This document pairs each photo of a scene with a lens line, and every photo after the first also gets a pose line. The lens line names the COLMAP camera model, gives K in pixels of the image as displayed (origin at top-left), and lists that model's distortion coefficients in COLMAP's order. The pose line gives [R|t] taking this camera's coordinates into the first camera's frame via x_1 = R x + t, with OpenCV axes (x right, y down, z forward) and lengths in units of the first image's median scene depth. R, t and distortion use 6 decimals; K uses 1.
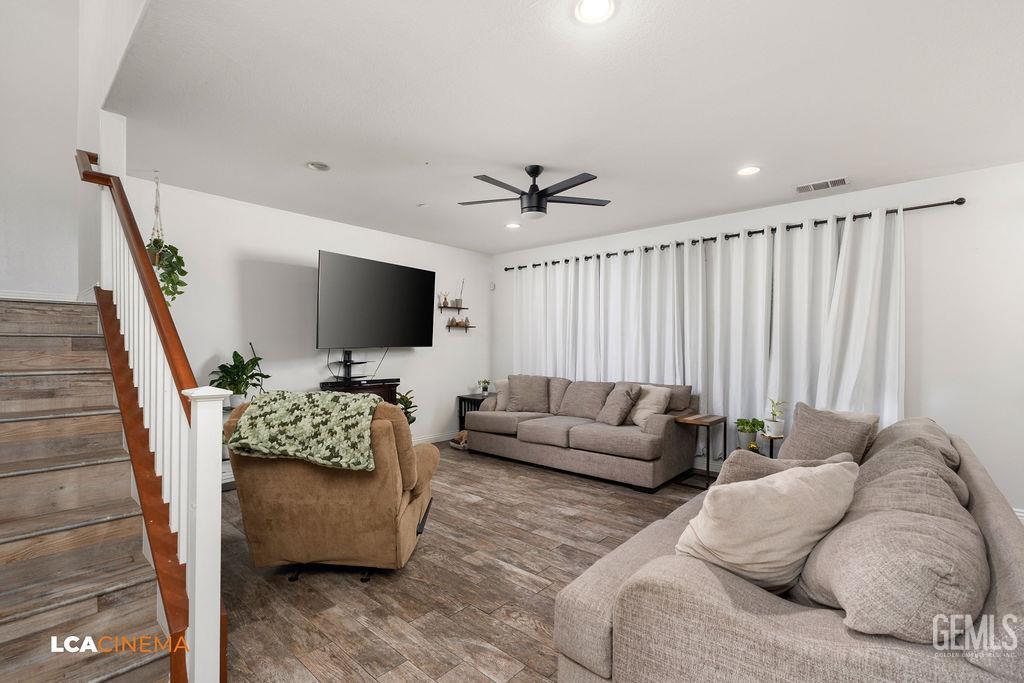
lens RADIAL K [[454.2, 0, 511.9], [0, 454.2, 348.6], [0, 0, 1]] dist [-0.010281, 0.000354]
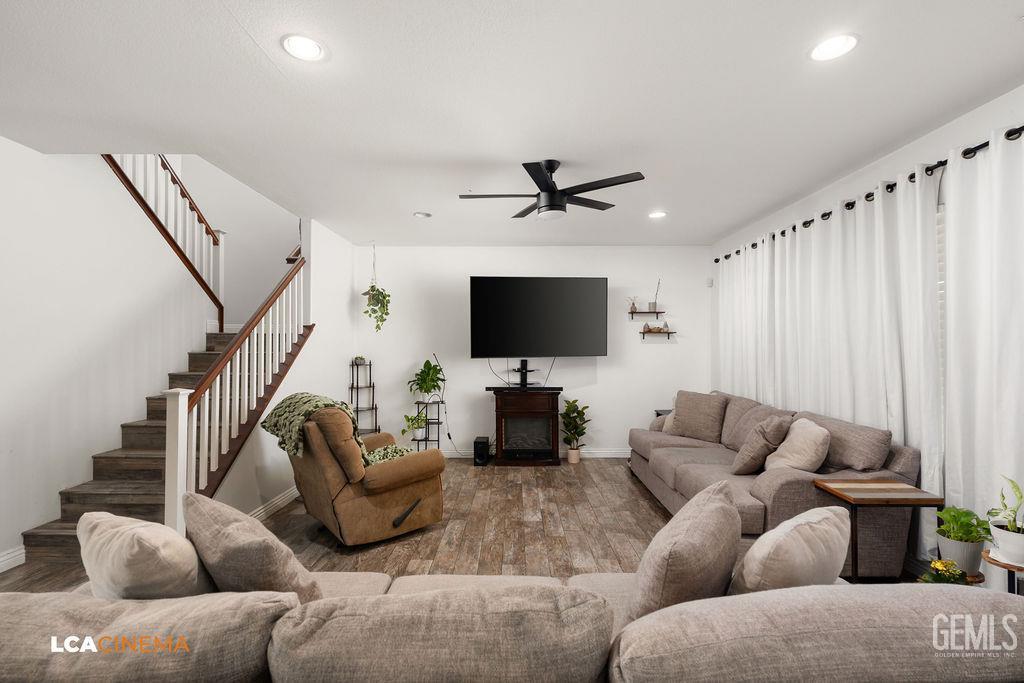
lens RADIAL K [[454.2, 0, 514.7], [0, 454.2, 342.4], [0, 0, 1]] dist [-0.010281, 0.000354]
pose [[0.669608, -0.012181, -0.742615, 0.679391], [0.001127, 0.999881, -0.015385, -0.030046], [0.742714, 0.009466, 0.669542, 0.359771]]
